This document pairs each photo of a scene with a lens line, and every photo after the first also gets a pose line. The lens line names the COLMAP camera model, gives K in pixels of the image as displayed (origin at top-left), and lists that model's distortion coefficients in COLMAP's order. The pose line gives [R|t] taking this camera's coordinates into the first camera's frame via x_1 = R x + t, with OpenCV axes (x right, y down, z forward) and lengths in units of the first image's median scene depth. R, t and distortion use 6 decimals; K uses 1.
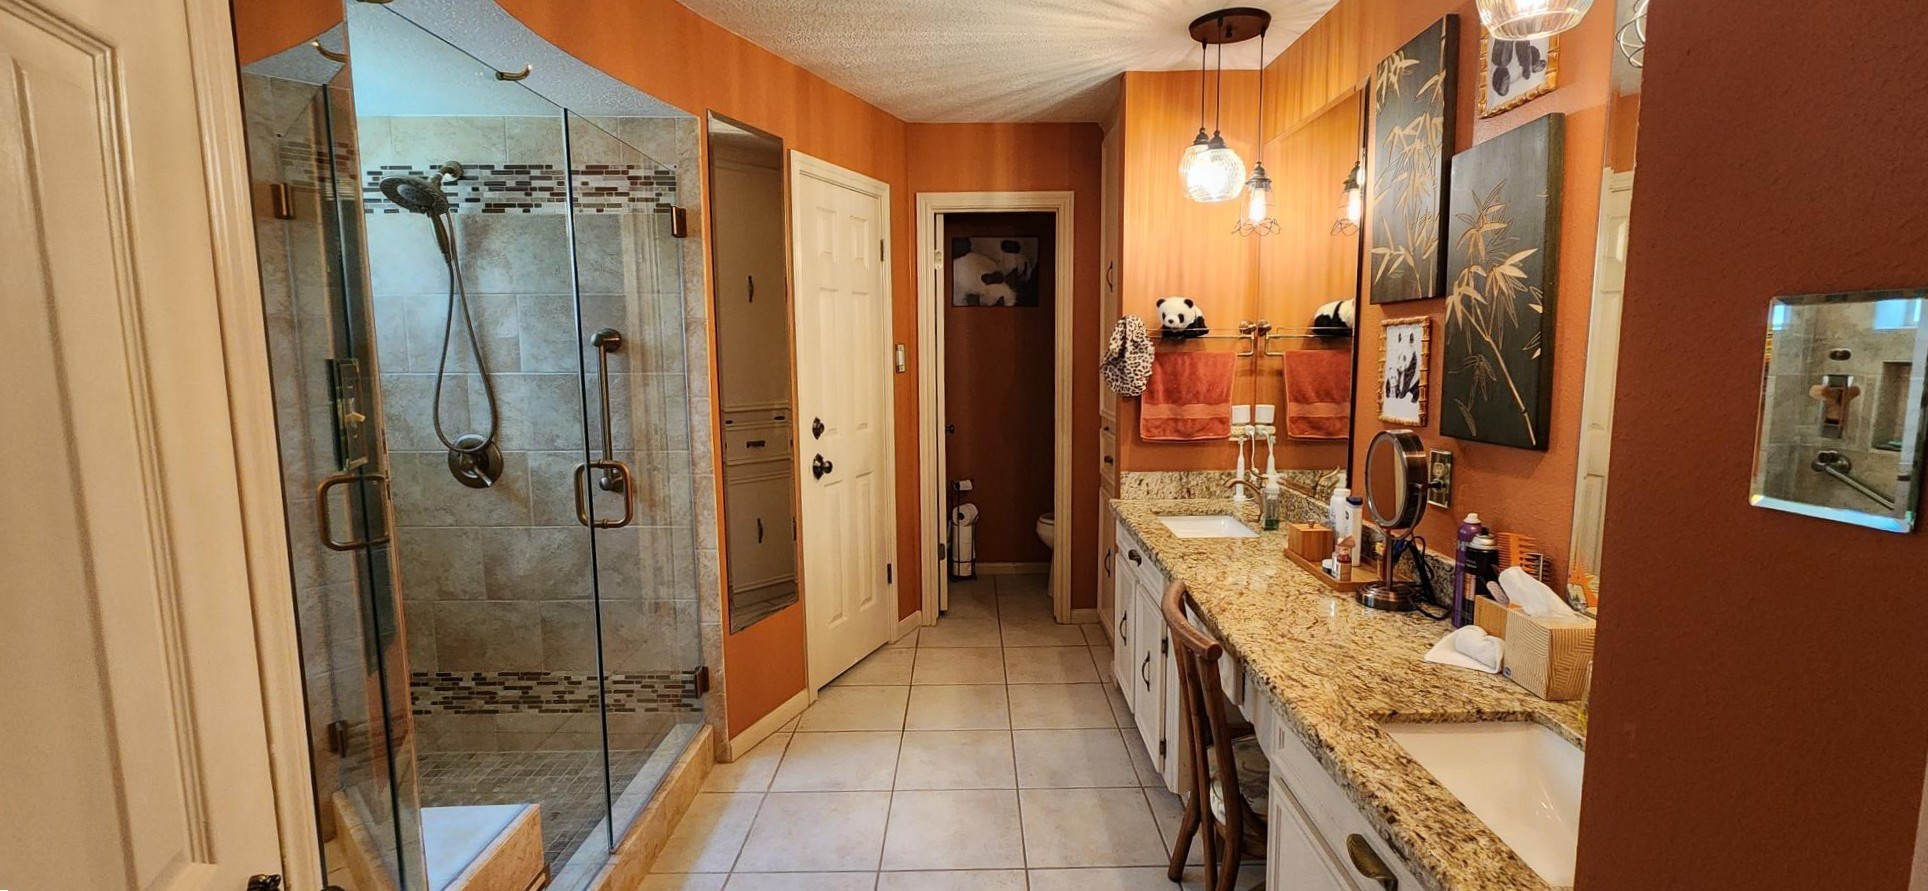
lens RADIAL K [[793.1, 0, 975.7], [0, 793.1, 438.7], [0, 0, 1]] dist [-0.000065, -0.000092]
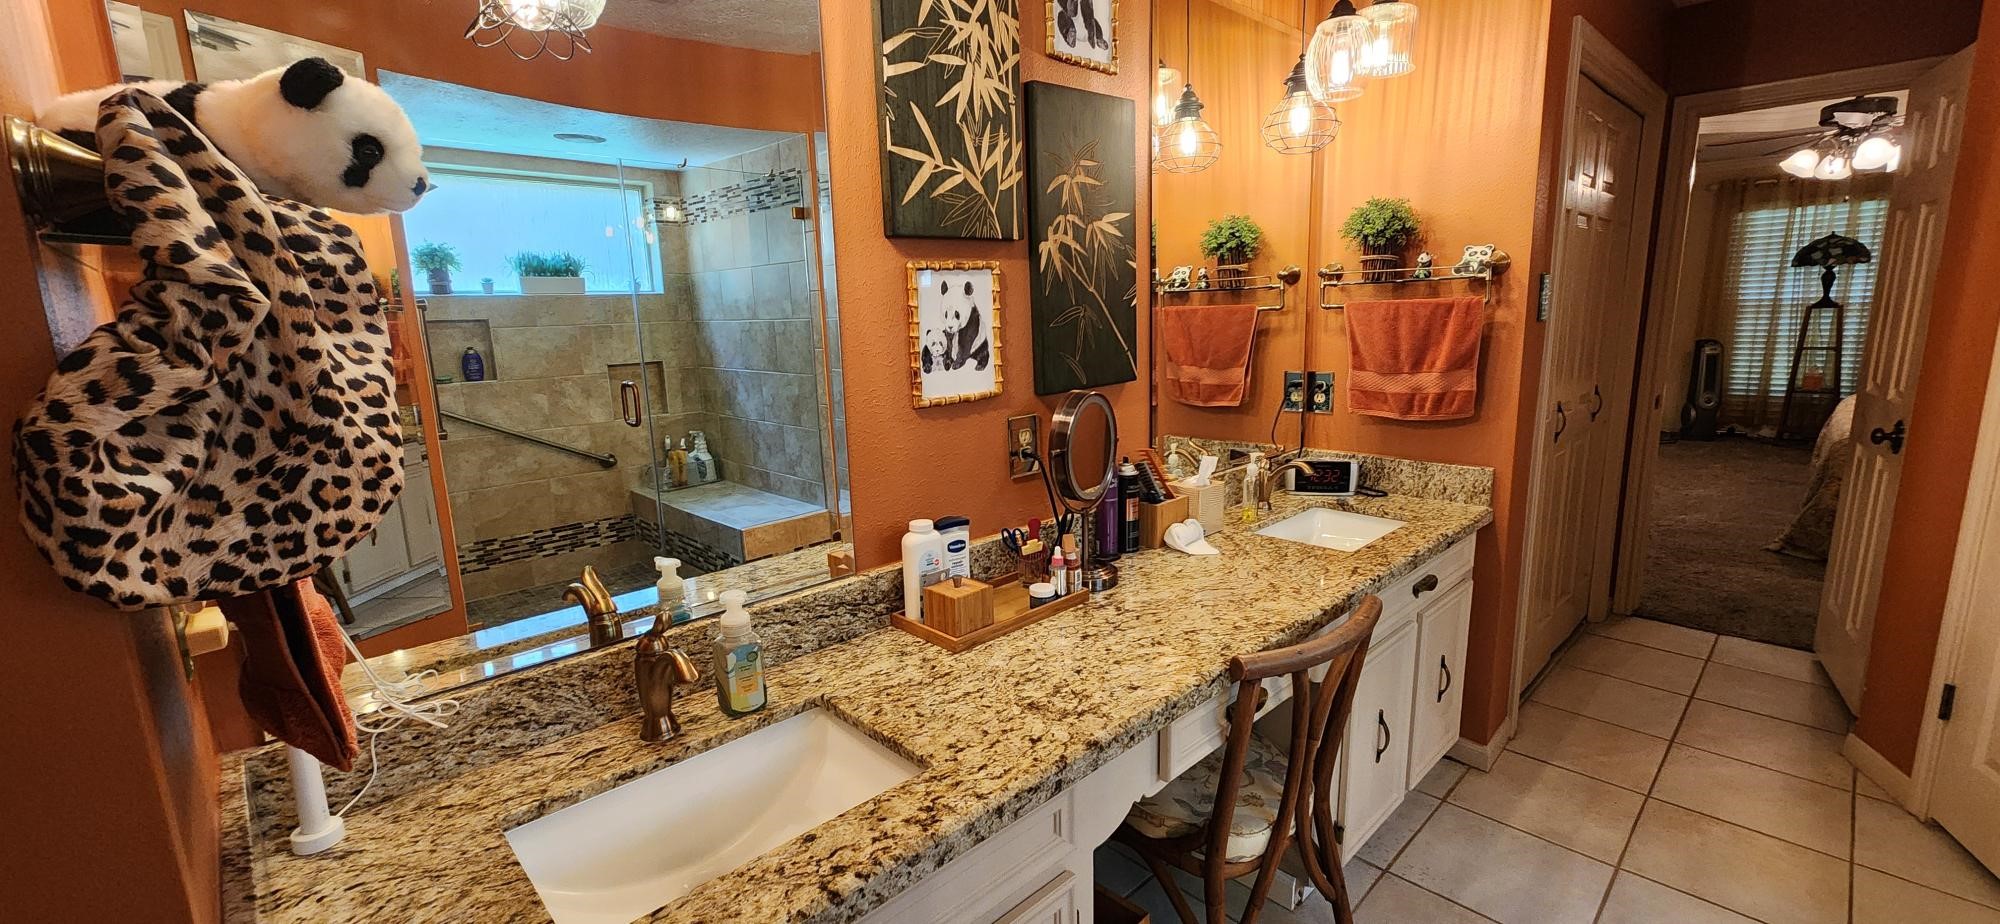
lens RADIAL K [[822.8, 0, 1008.1], [0, 822.8, 464.9], [0, 0, 1]] dist [-0.000065, -0.000092]
pose [[-0.700055, -0.108194, 0.705845, -0.076507], [0.114380, 0.958703, 0.260394, -0.199278], [-0.704869, 0.263025, -0.658770, 1.855494]]
